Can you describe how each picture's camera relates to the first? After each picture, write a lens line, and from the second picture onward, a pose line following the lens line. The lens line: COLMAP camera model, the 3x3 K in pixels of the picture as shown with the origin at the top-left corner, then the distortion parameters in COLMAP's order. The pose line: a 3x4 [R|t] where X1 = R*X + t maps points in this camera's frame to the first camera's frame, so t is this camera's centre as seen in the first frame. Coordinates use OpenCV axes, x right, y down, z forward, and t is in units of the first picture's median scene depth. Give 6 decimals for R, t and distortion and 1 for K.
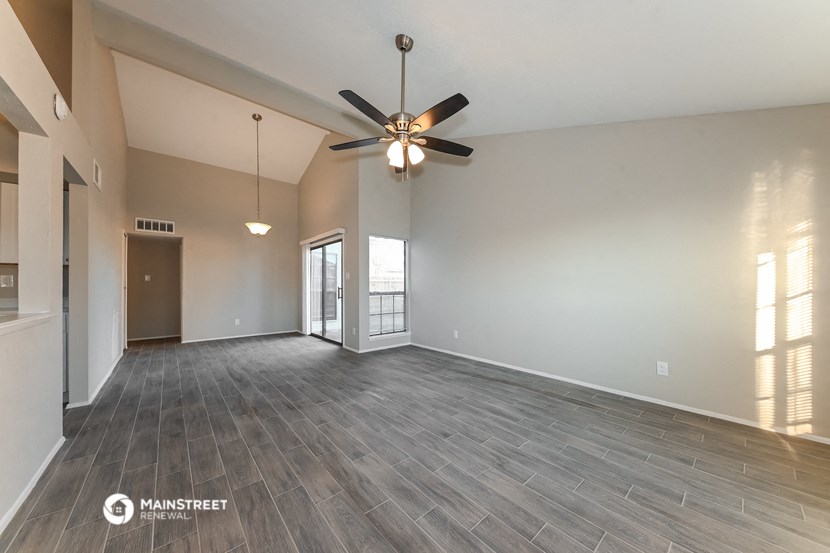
lens RADIAL K [[287.0, 0, 415.7], [0, 287.0, 284.2], [0, 0, 1]] dist [0.000024, -0.000007]
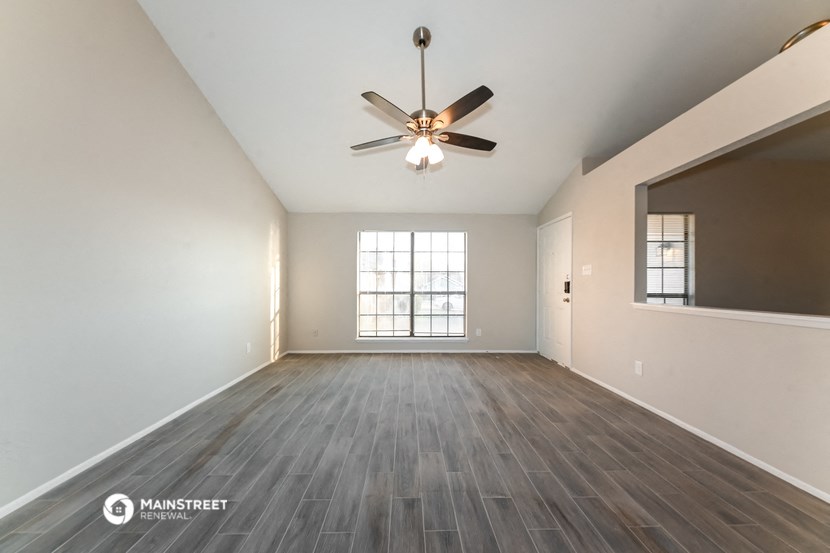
lens RADIAL K [[287.0, 0, 415.7], [0, 287.0, 284.2], [0, 0, 1]] dist [0.000024, -0.000007]
pose [[-0.775554, 0.001113, 0.631281, -0.519715], [-0.005844, 0.999943, -0.008943, 0.012835], [-0.631255, -0.010625, -0.775503, 1.447692]]
